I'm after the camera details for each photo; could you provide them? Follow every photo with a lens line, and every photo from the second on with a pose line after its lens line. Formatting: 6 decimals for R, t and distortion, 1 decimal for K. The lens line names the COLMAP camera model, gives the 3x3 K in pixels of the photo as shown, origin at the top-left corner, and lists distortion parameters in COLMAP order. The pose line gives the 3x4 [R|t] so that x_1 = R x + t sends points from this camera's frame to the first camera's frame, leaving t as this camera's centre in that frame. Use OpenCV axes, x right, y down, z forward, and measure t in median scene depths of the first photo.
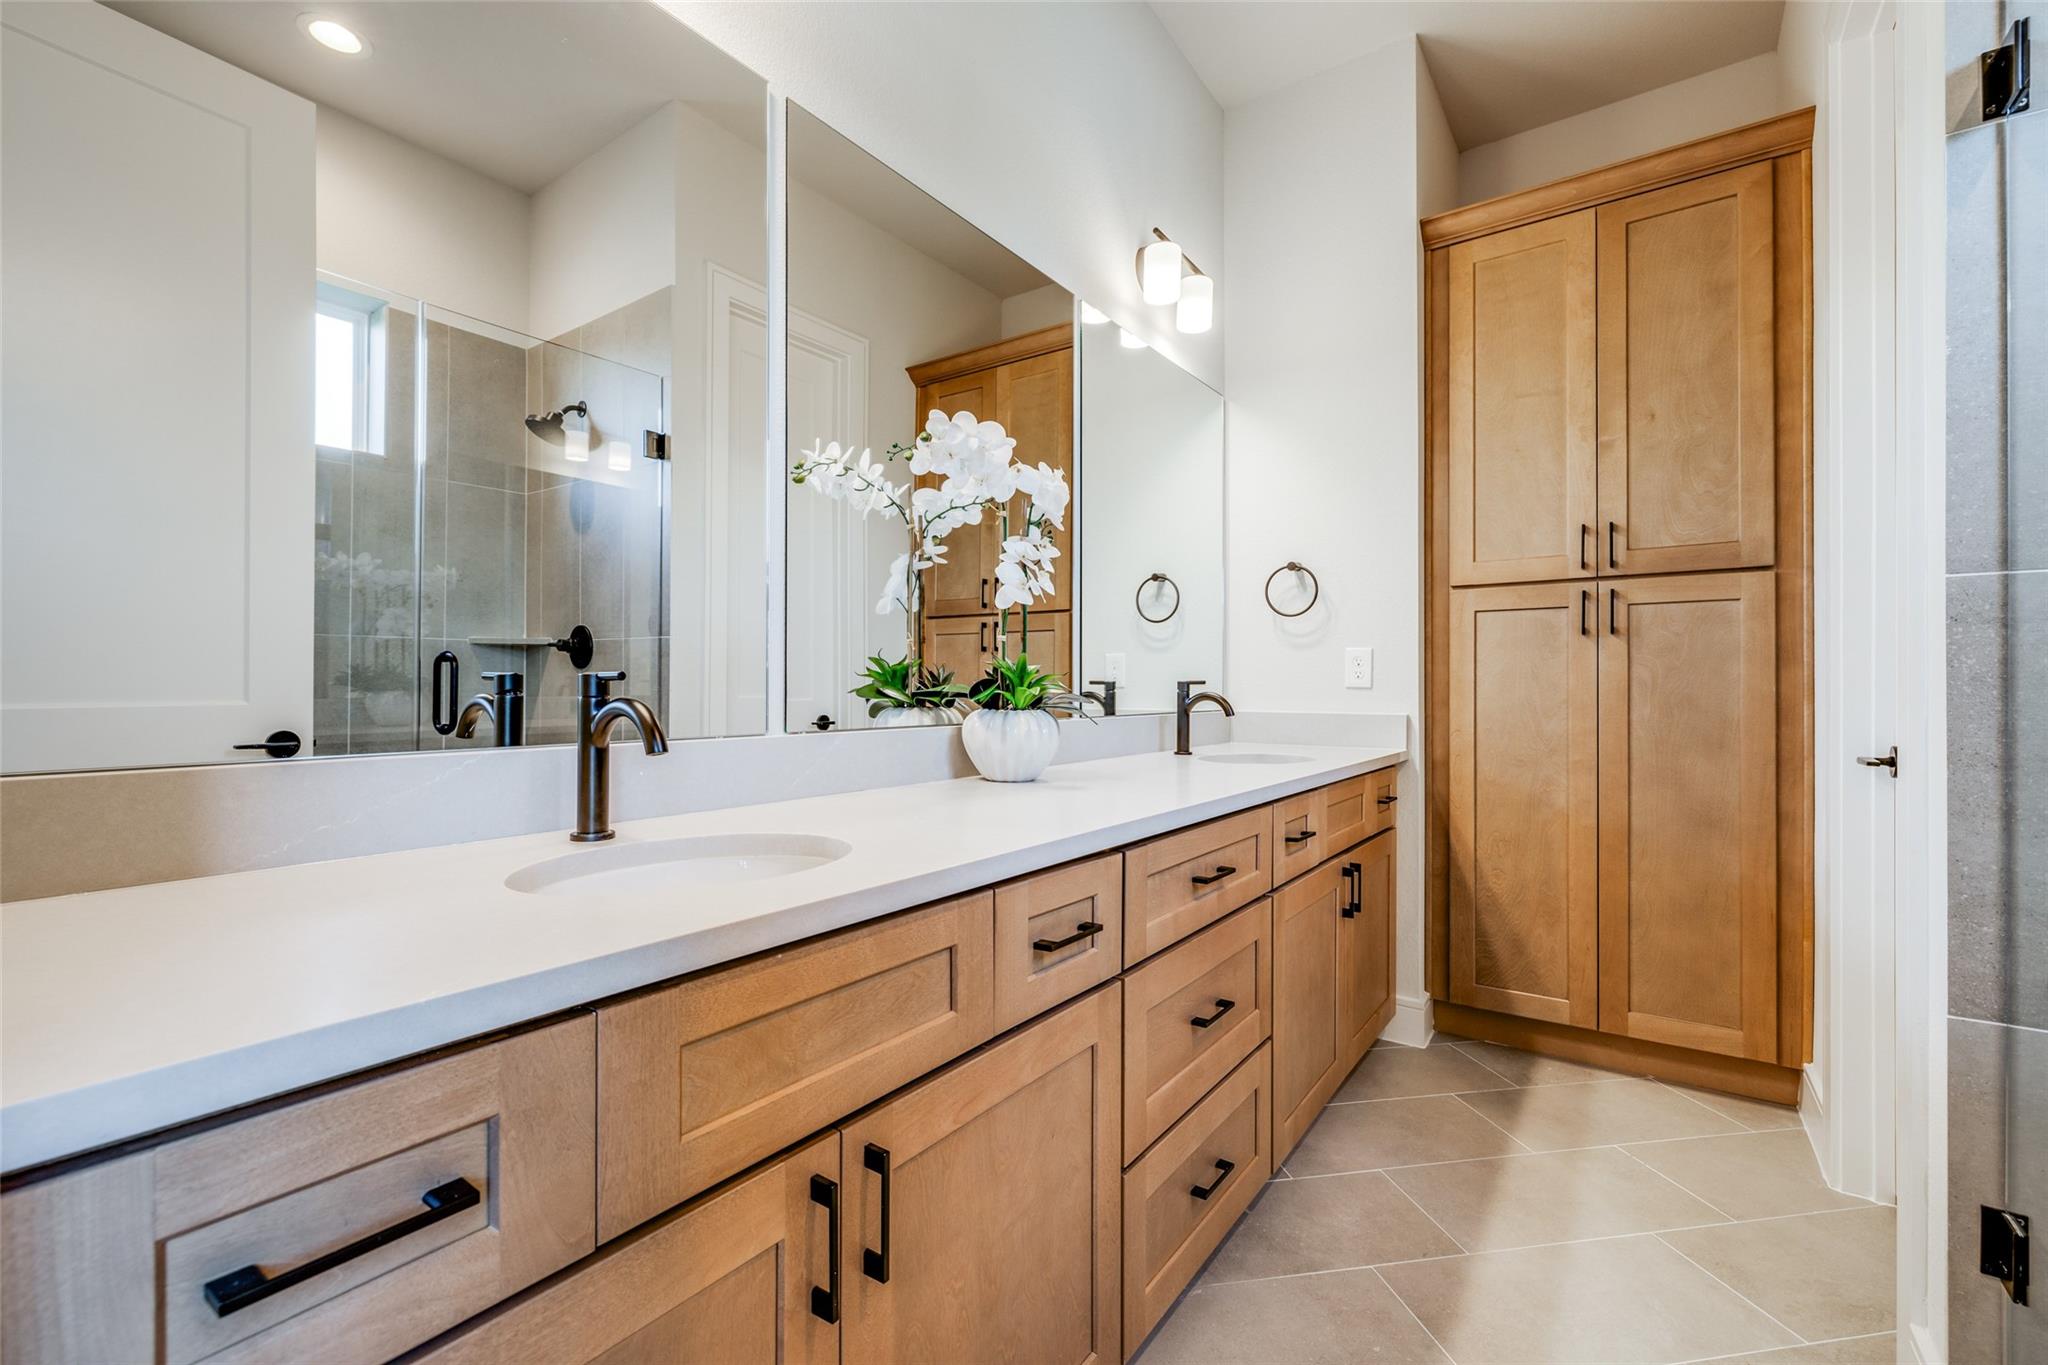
lens RADIAL K [[865.7, 0, 1037.6], [0, 865.7, 681.6], [0, 0, 1]] dist [-0.000055, -0.000053]
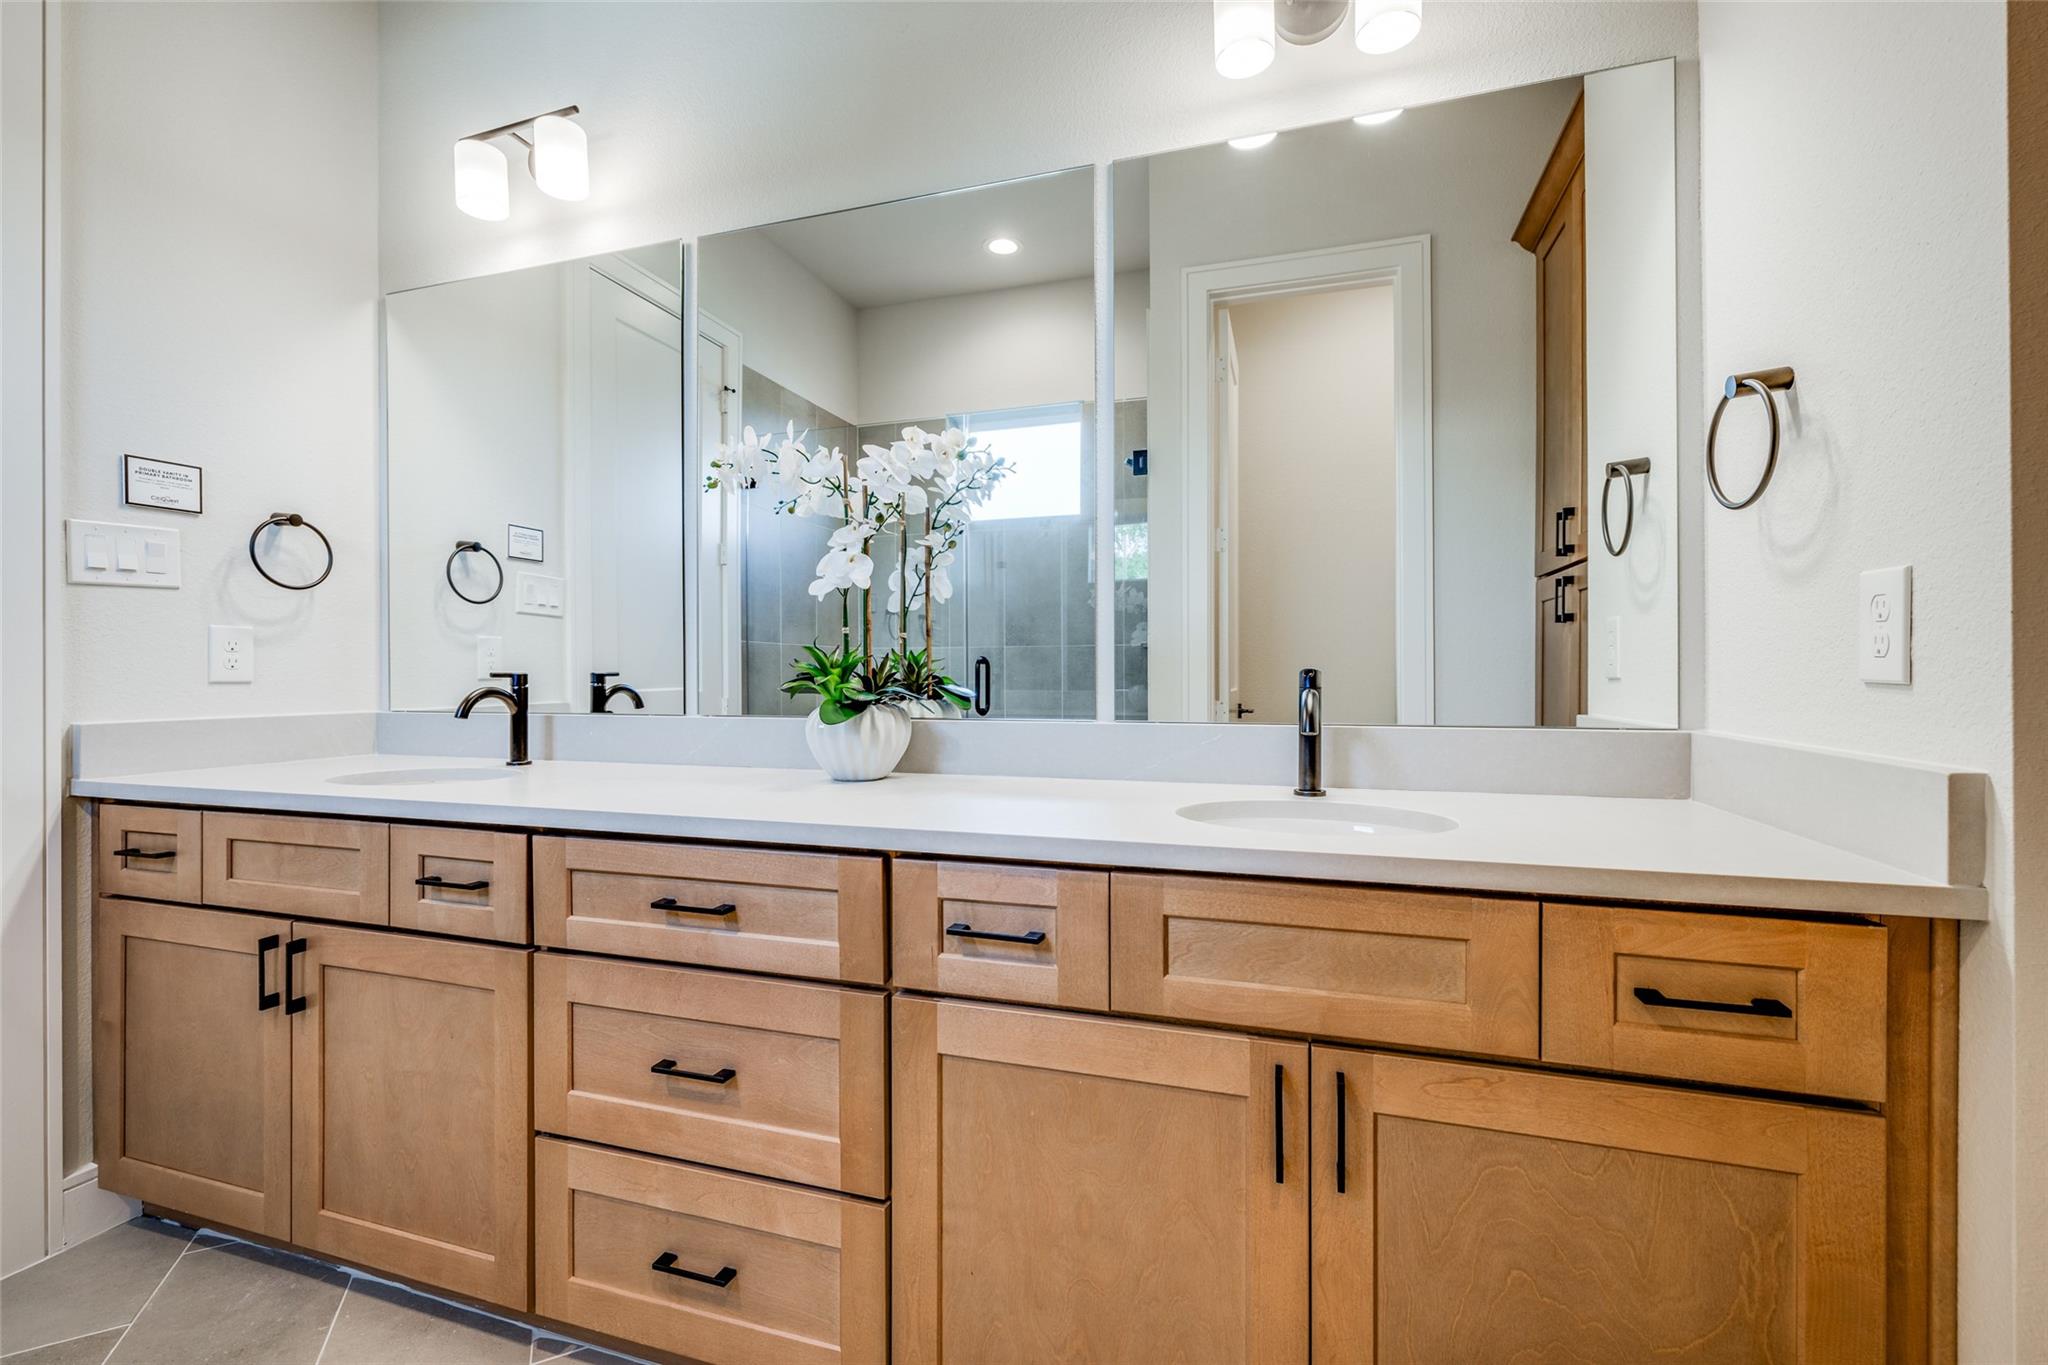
lens RADIAL K [[865.7, 0, 1037.6], [0, 865.7, 681.6], [0, 0, 1]] dist [-0.000055, -0.000053]
pose [[0.306638, -0.001803, -0.951824, 1.198190], [0.004967, 0.999988, -0.000294, 0.011351], [0.951813, -0.004638, 0.306643, 1.161653]]
